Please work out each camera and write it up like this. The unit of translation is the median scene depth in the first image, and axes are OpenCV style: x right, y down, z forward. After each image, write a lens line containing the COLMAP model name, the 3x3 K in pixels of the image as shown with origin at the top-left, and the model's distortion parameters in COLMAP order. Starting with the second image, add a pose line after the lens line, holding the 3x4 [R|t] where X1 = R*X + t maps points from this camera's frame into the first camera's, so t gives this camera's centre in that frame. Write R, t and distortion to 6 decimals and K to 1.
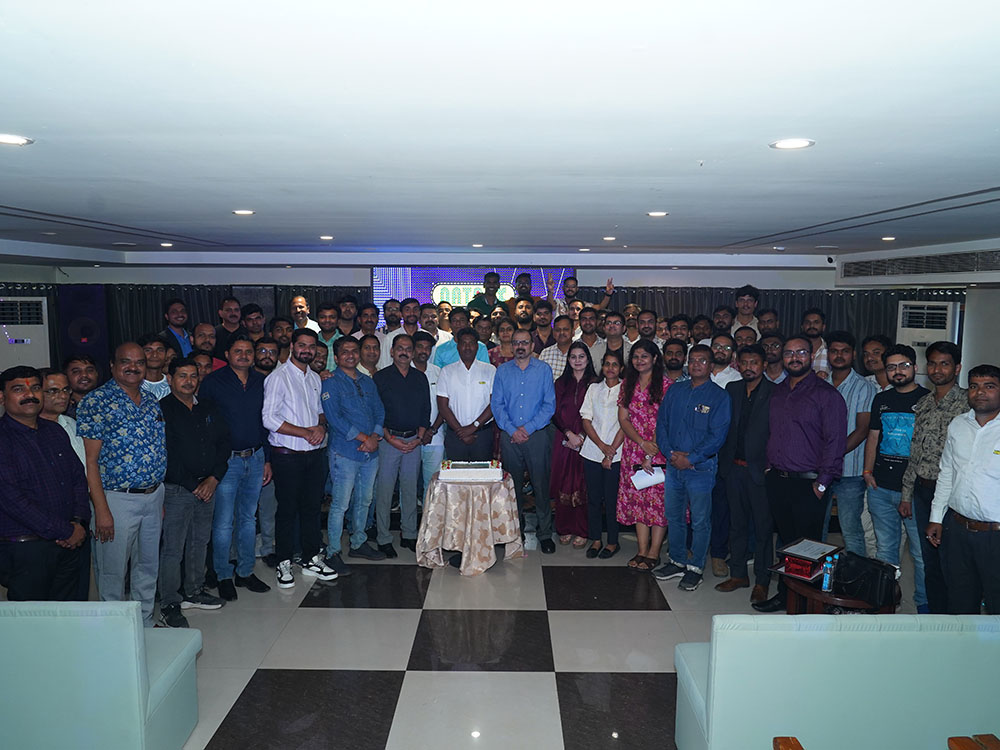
lens RADIAL K [[699.4, 0, 500.0], [0, 699.4, 375.0], [0, 0, 1]] dist [-0.000801, -0.000238]
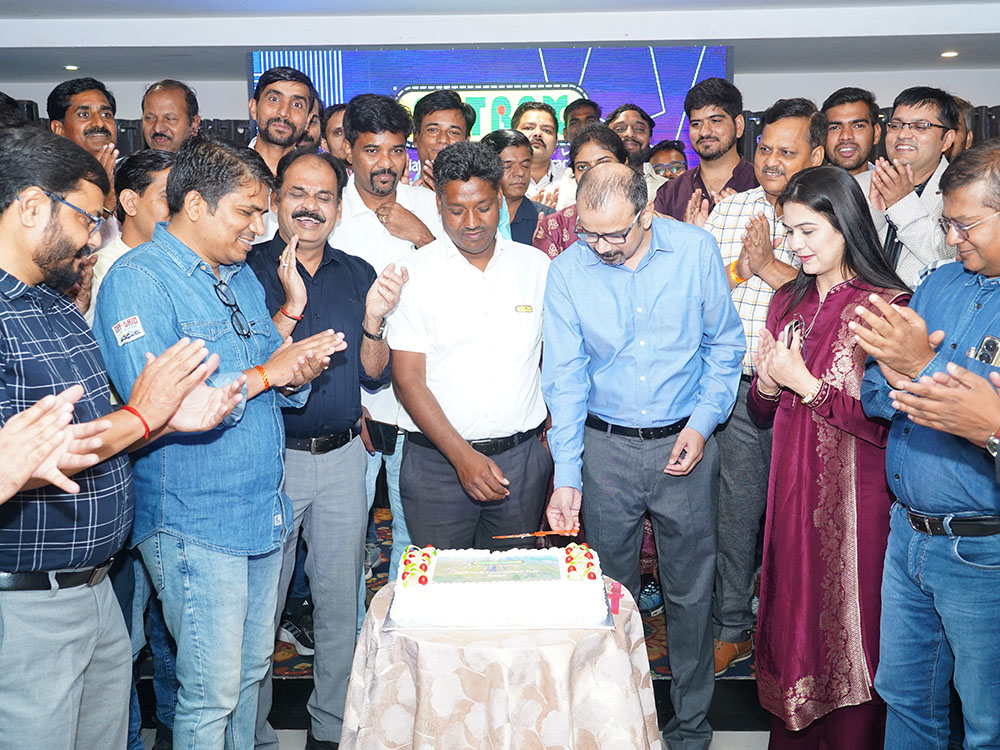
lens RADIAL K [[1017.3, 0, 500.0], [0, 1017.3, 375.0], [0, 0, 1]] dist [-0.000260, 0.012030]
pose [[0.999882, -0.004642, 0.014615, -0.047300], [0.002835, 0.992606, 0.121345, -0.002514], [-0.015070, -0.121289, 0.992503, 0.593863]]
